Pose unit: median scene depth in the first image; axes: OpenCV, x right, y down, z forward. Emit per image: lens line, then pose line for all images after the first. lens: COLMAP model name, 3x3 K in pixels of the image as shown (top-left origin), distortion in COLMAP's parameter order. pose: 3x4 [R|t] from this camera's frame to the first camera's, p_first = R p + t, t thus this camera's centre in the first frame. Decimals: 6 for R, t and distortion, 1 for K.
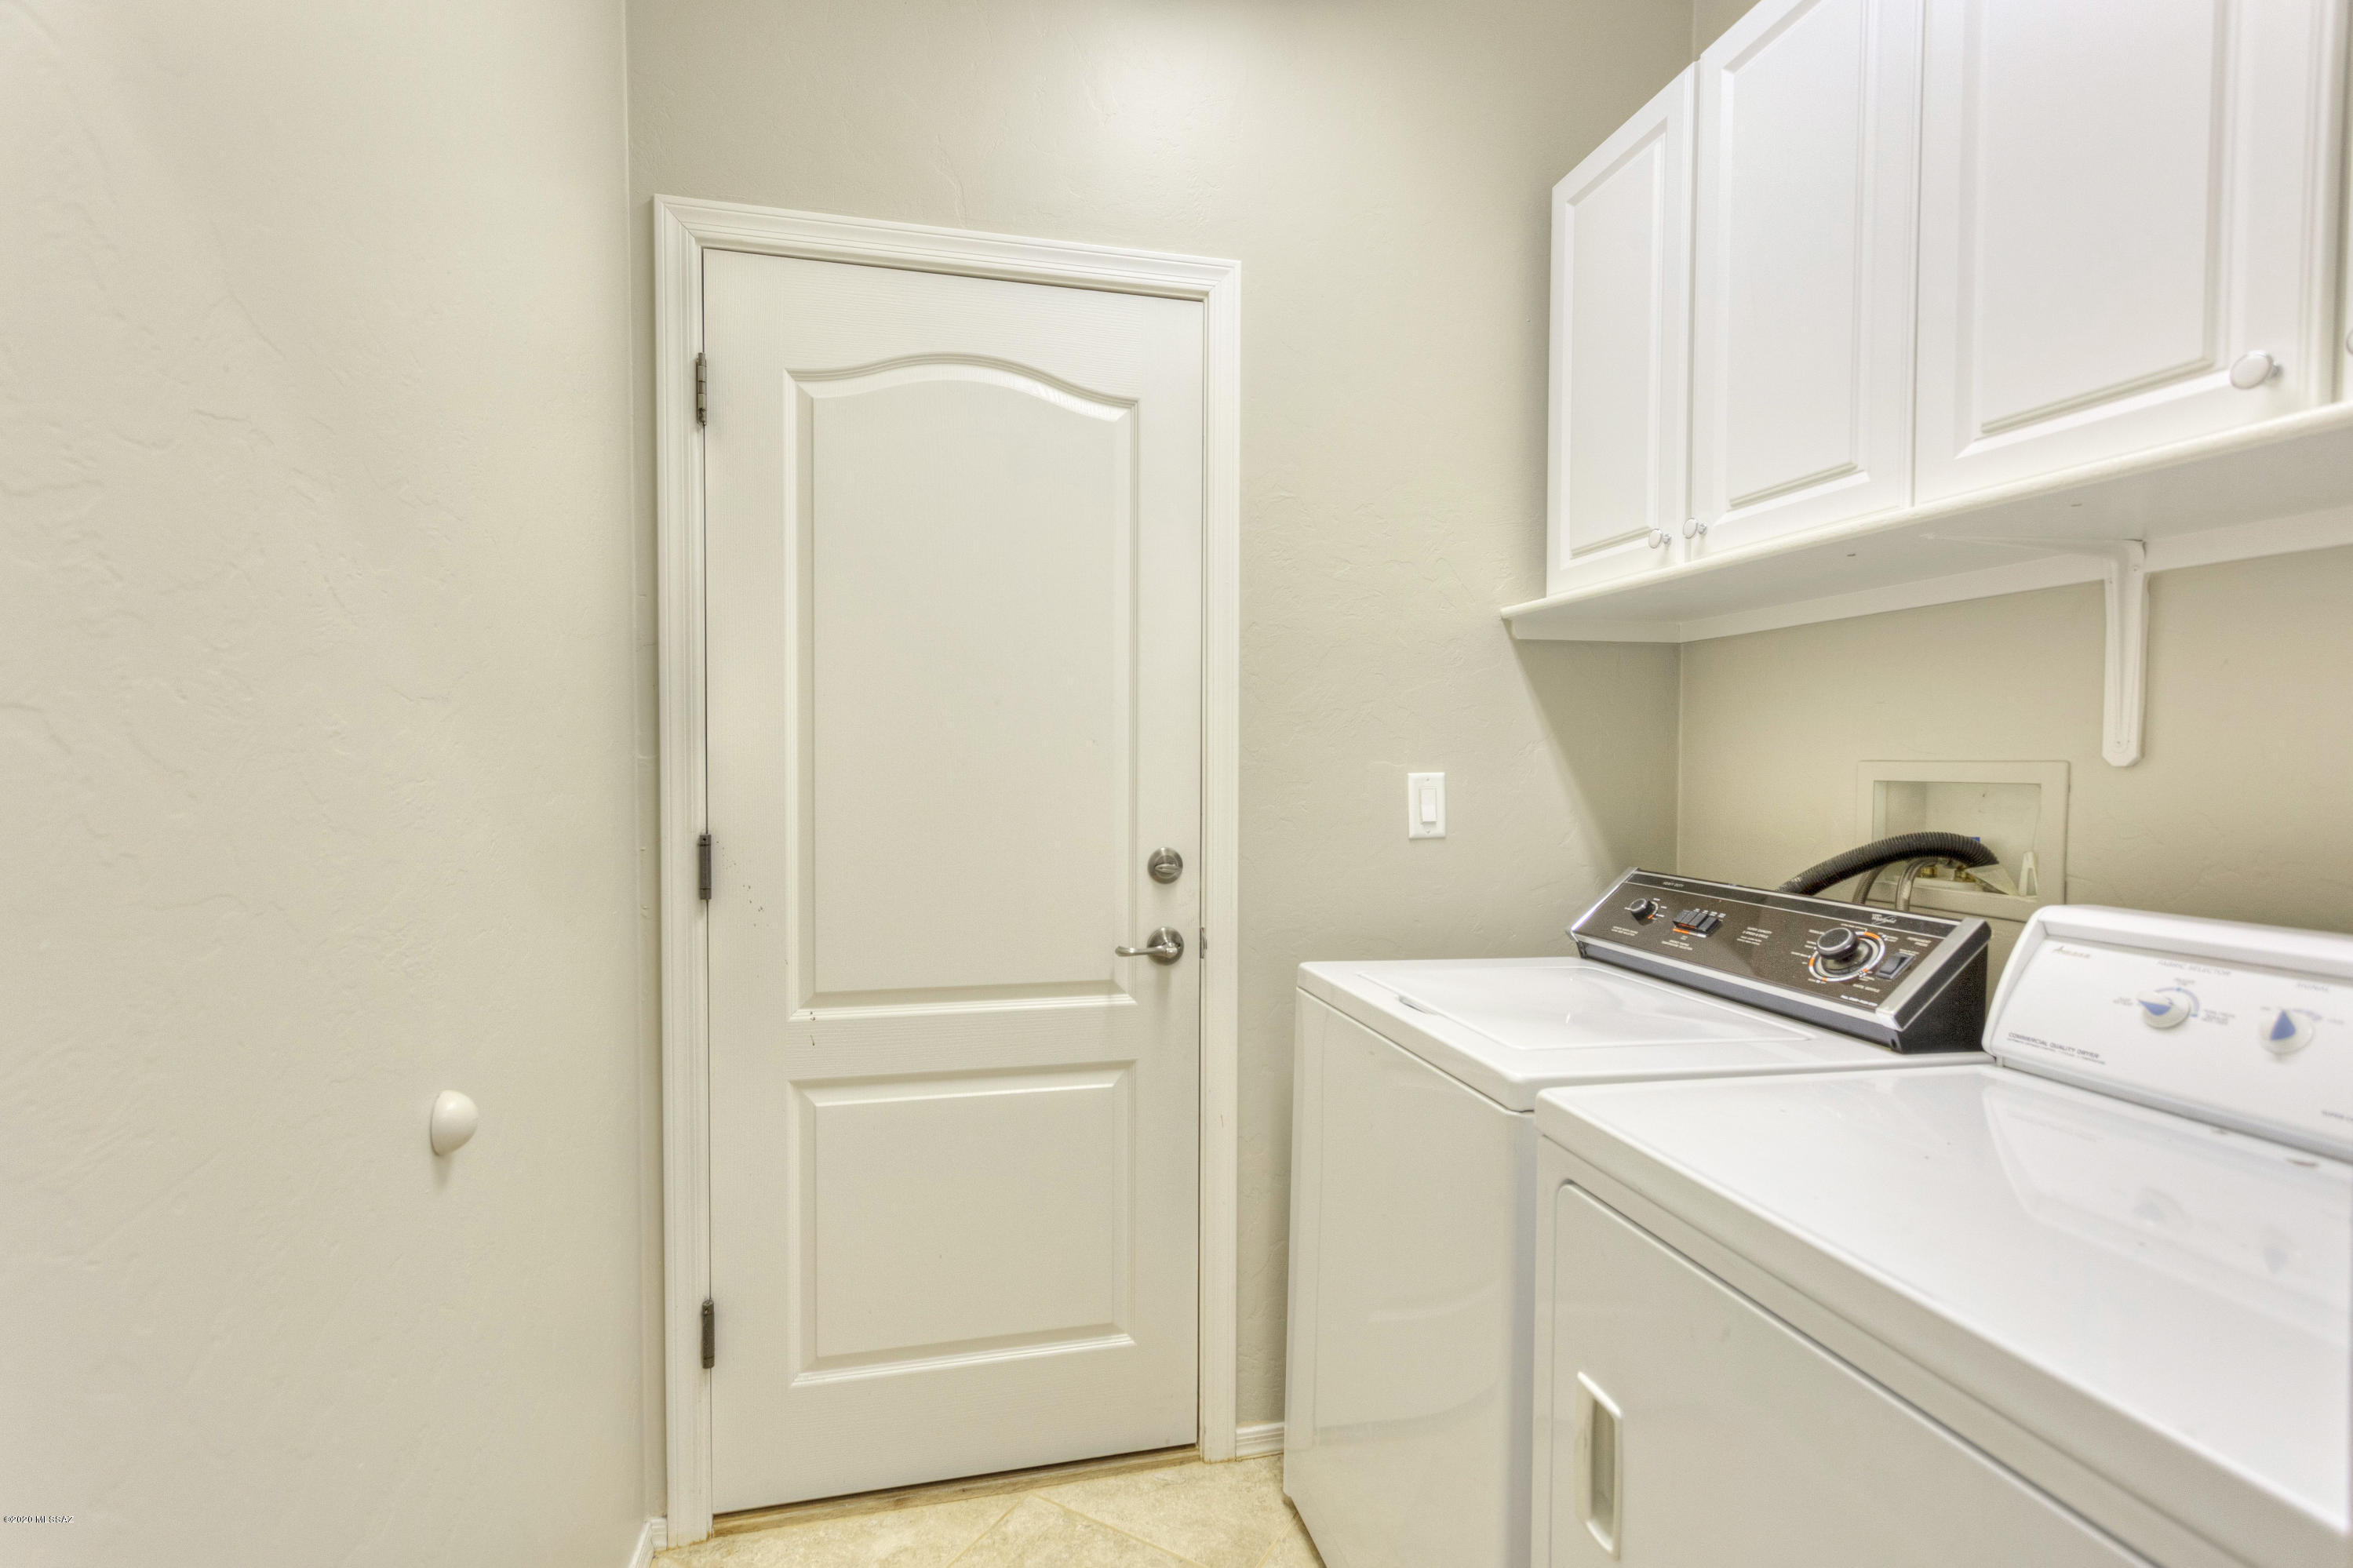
lens RADIAL K [[1108.9, 0, 1178.4], [0, 1108.9, 783.7], [0, 0, 1]] dist [0.002318, 0.001421]
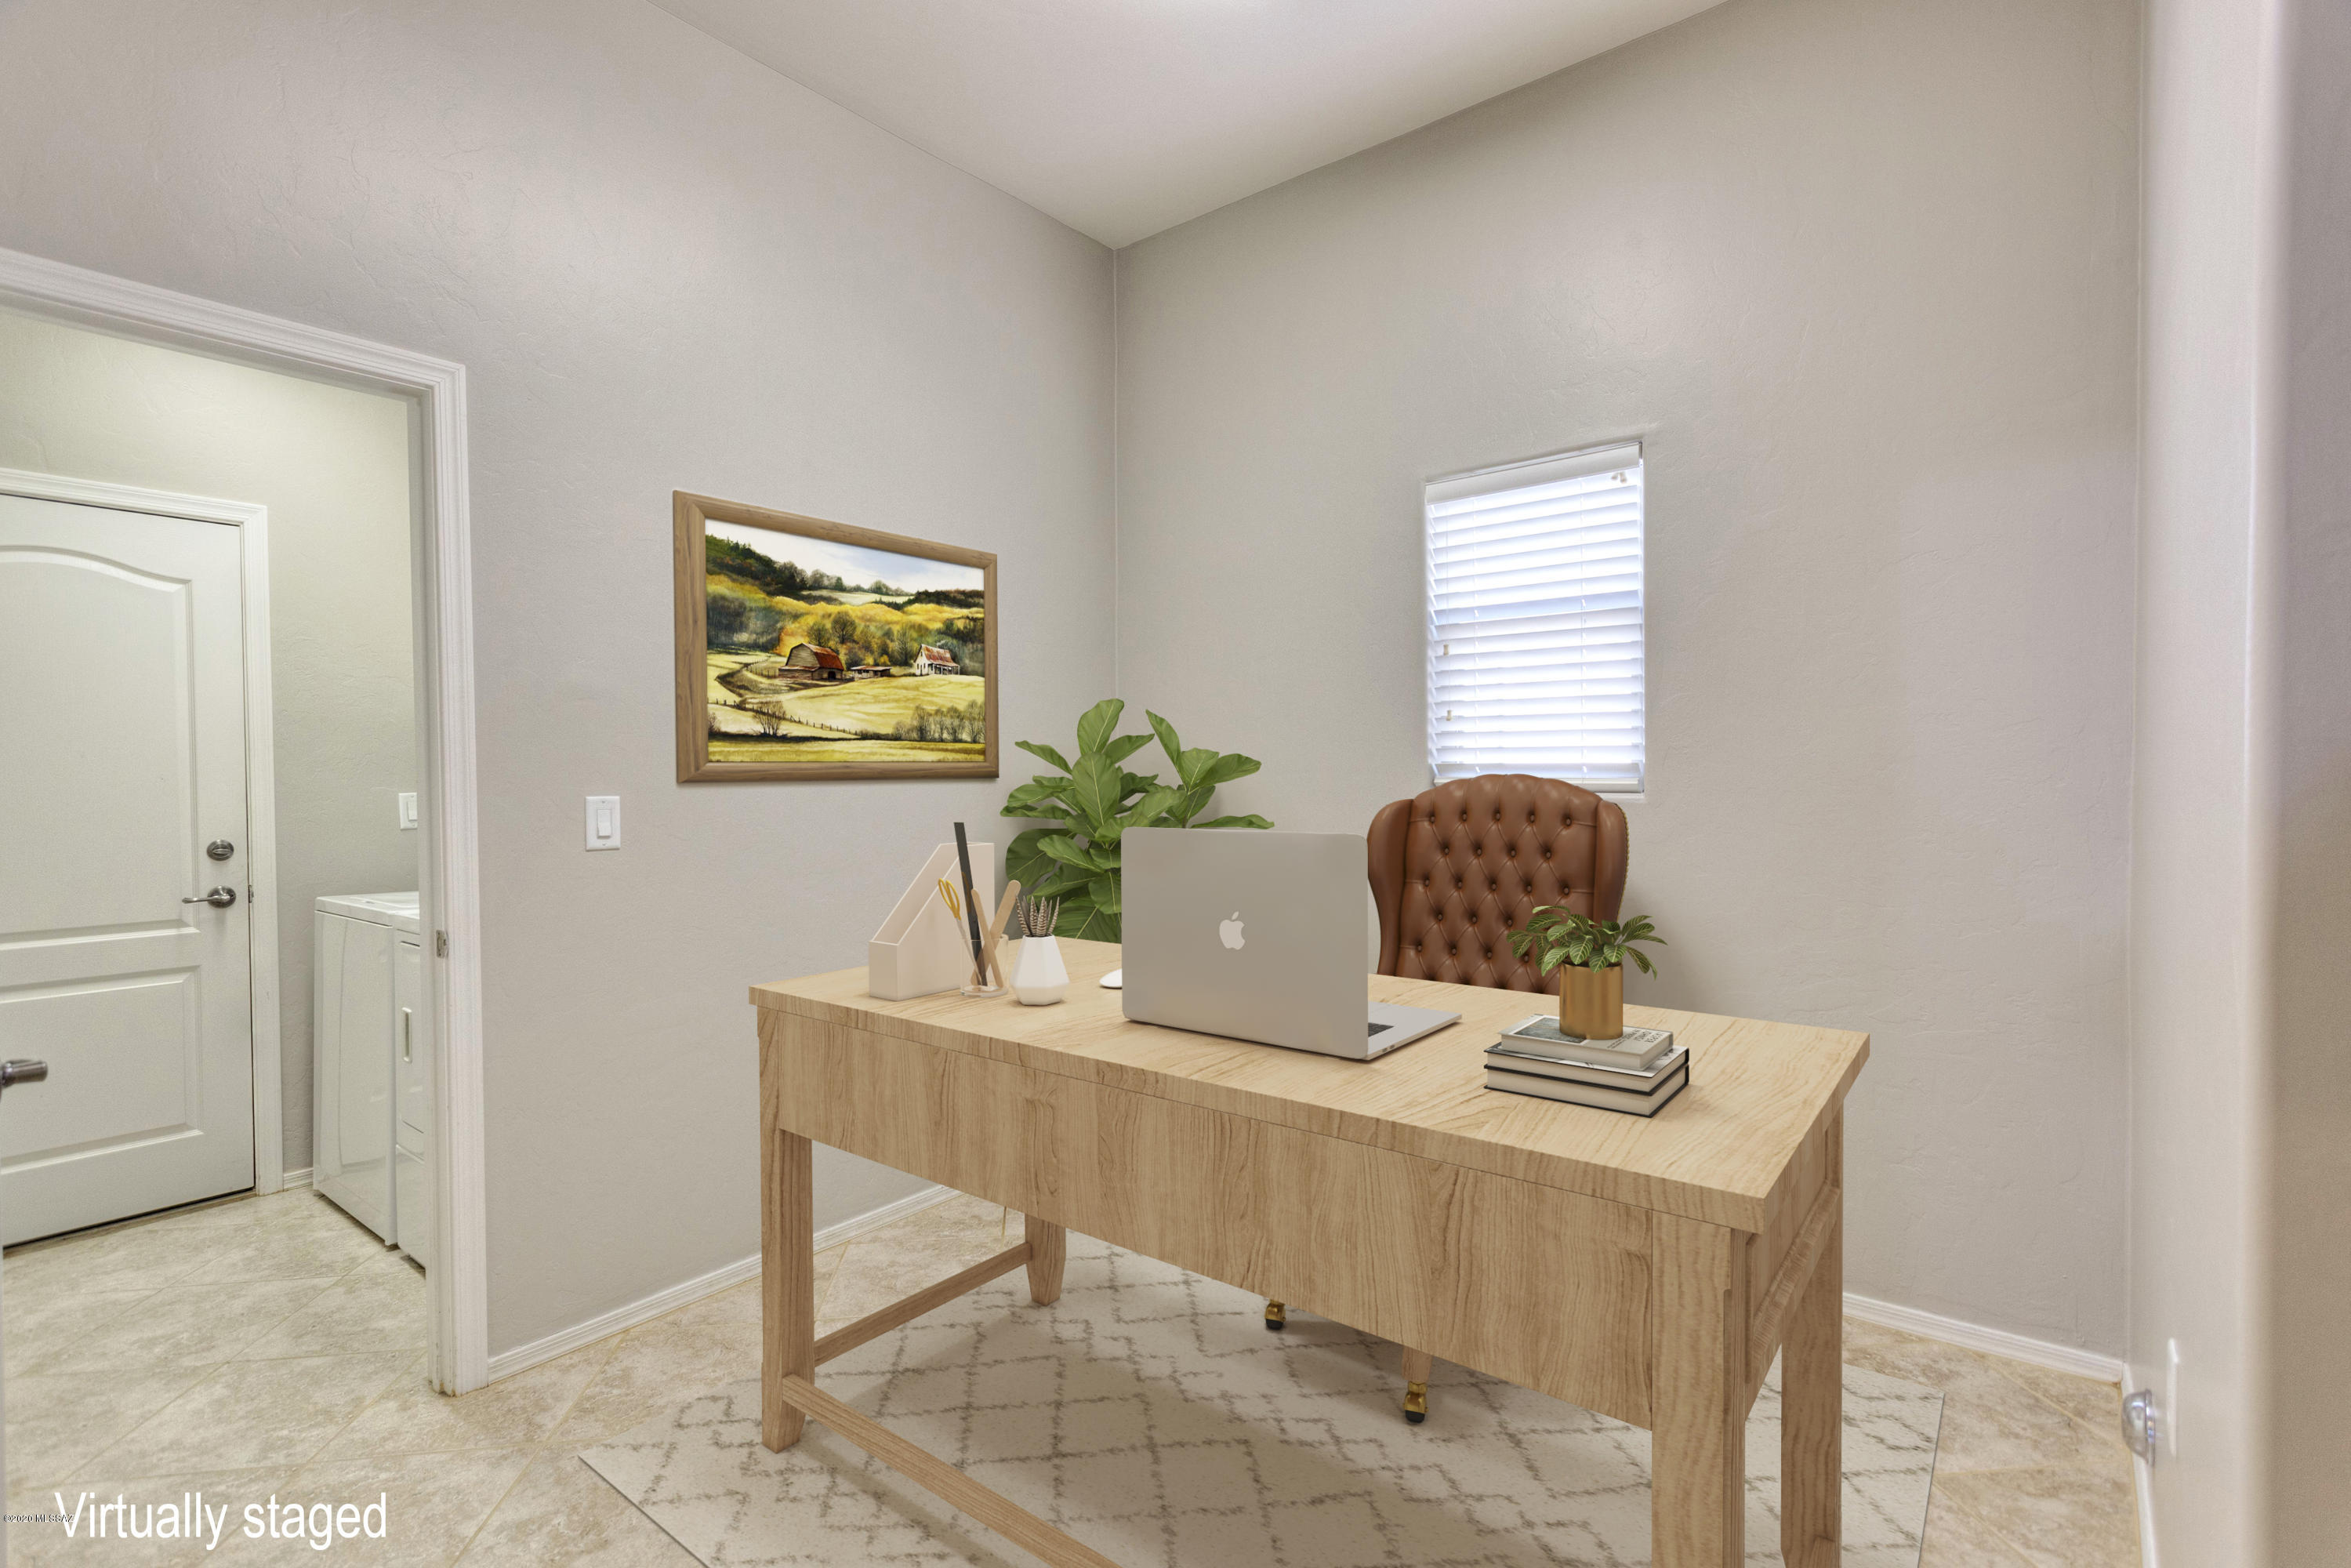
lens RADIAL K [[1108.2, 0, 1169.6], [0, 1108.2, 788.3], [0, 0, 1]] dist [0.002318, 0.001421]
pose [[0.778237, -0.021593, 0.627599, 0.055023], [0.023297, 0.999713, 0.005508, 0.003238], [-0.627538, 0.010335, 0.778517, -1.265840]]
